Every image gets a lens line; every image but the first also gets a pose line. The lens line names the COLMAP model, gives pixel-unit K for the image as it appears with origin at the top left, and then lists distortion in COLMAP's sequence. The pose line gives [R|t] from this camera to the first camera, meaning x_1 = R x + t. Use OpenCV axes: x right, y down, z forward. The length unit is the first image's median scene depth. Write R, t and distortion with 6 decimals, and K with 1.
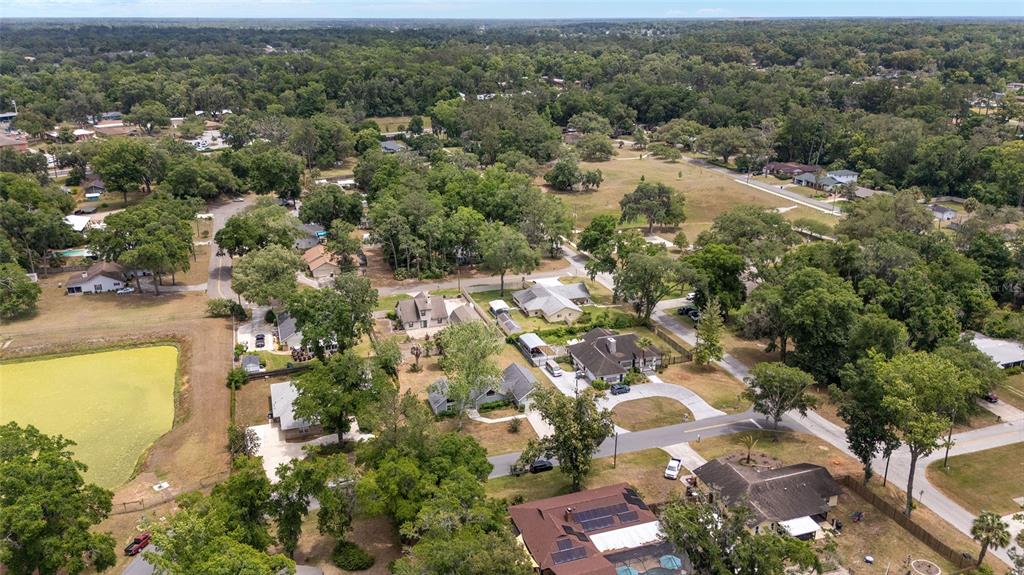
lens RADIAL K [[771.6, 0, 512.0], [0, 771.6, 287.5], [0, 0, 1]] dist [0.061734, -0.077664]
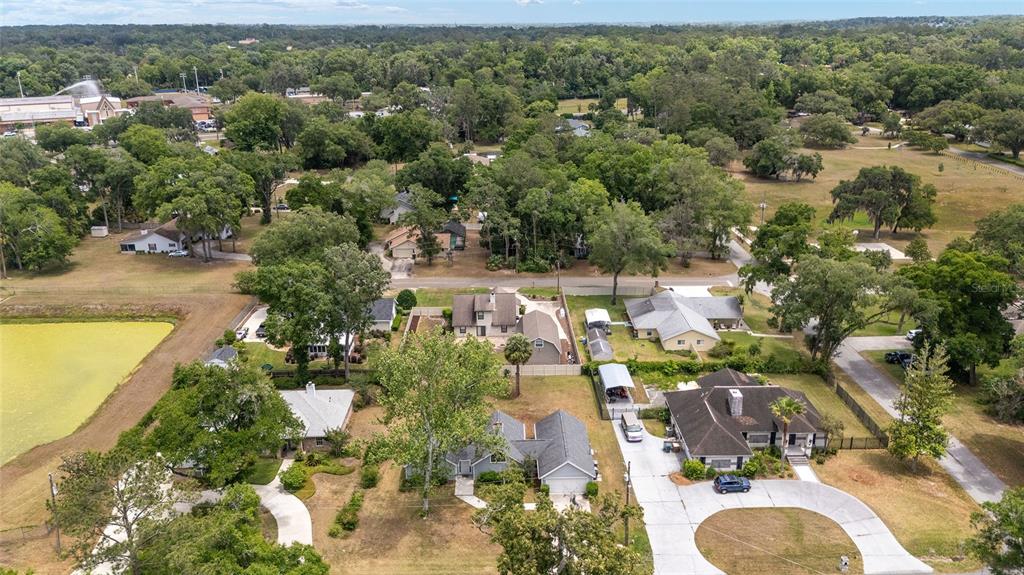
lens RADIAL K [[771.6, 0, 512.0], [0, 771.6, 287.5], [0, 0, 1]] dist [0.061734, -0.077664]
pose [[0.949705, 0.093760, -0.298779, 0.107219], [-0.095896, 0.995363, 0.007537, -0.000312], [0.298100, 0.021493, 0.954293, 0.302595]]
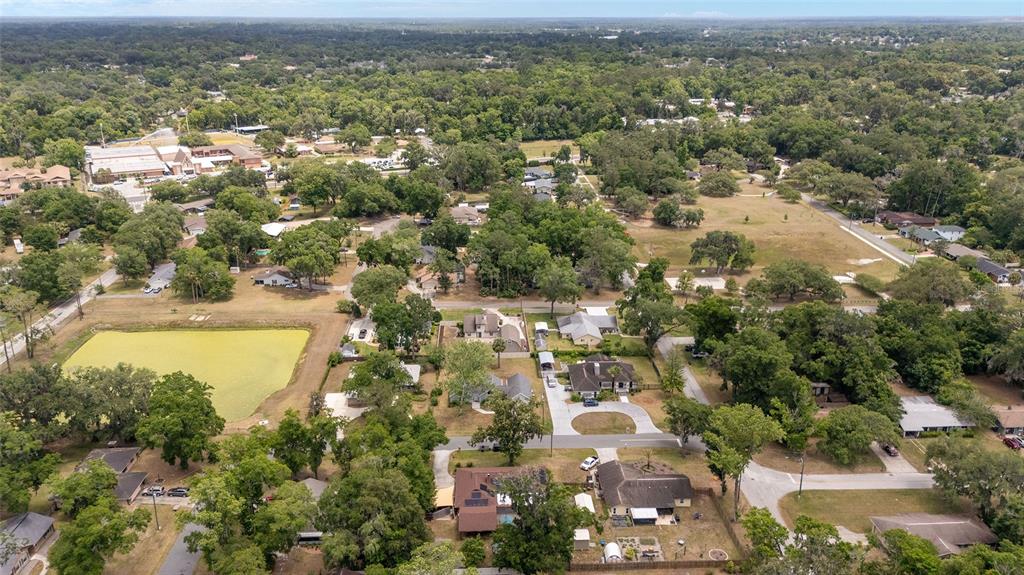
lens RADIAL K [[771.6, 0, 512.0], [0, 771.6, 287.5], [0, 0, 1]] dist [0.061734, -0.077664]
pose [[0.958181, 0.096409, -0.269434, 0.259899], [-0.094625, 0.995319, 0.019633, -0.058379], [0.270066, 0.006683, 0.962819, -0.233017]]
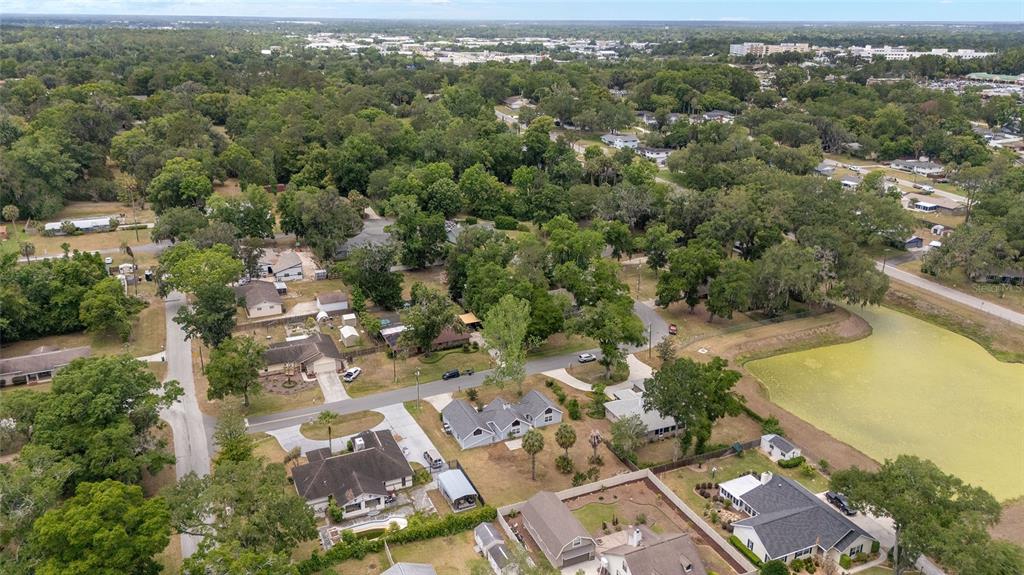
lens RADIAL K [[753.1, 0, 512.0], [0, 753.1, 287.5], [0, 0, 1]] dist [0.077233, -0.087205]
pose [[-0.996129, 0.017589, -0.086124, 0.027547], [-0.041154, 0.772441, 0.633752, -0.447165], [0.077673, 0.634843, -0.768727, 1.198690]]
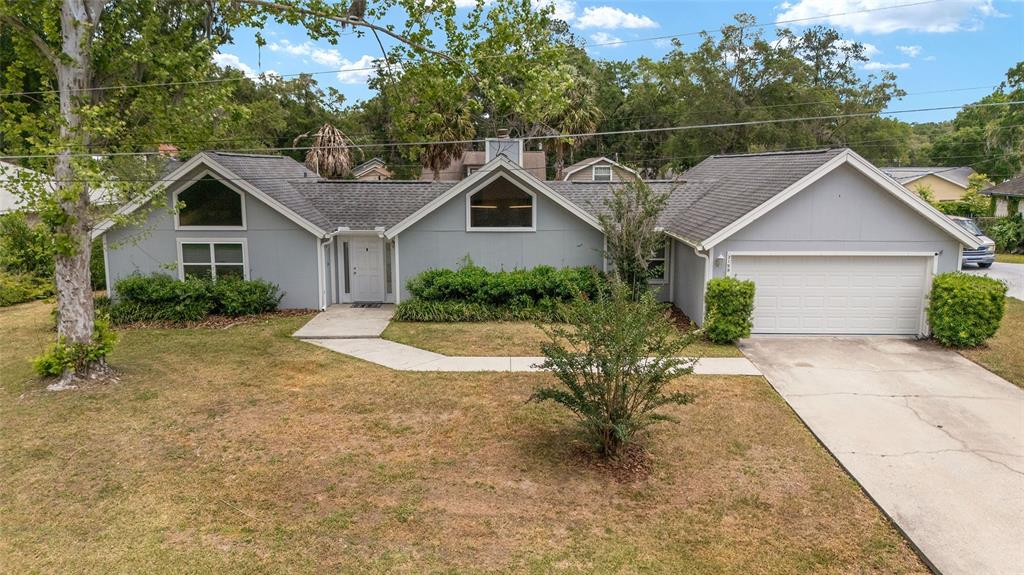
lens RADIAL K [[753.1, 0, 512.0], [0, 753.1, 287.5], [0, 0, 1]] dist [0.077233, -0.087205]
pose [[0.942003, 0.049139, -0.331988, 0.014686], [-0.109931, 0.979827, -0.166897, 0.124453], [0.317090, 0.193713, 0.928401, 0.623503]]
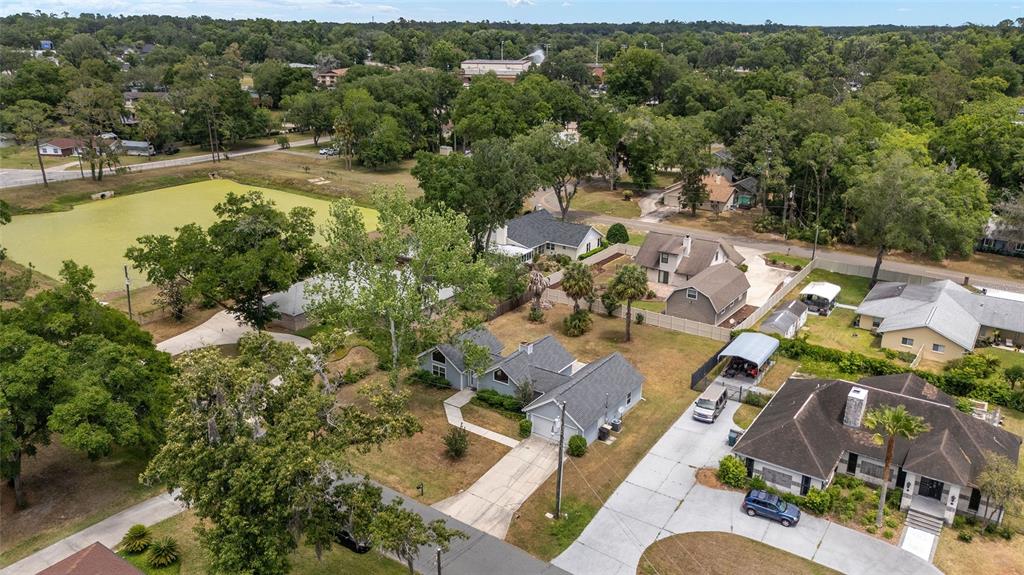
lens RADIAL K [[753.1, 0, 512.0], [0, 753.1, 287.5], [0, 0, 1]] dist [0.077233, -0.087205]
pose [[0.585266, 0.265024, -0.766307, 0.239838], [-0.273202, 0.954269, 0.121372, 0.014527], [0.763430, 0.138322, 0.630906, 0.490038]]
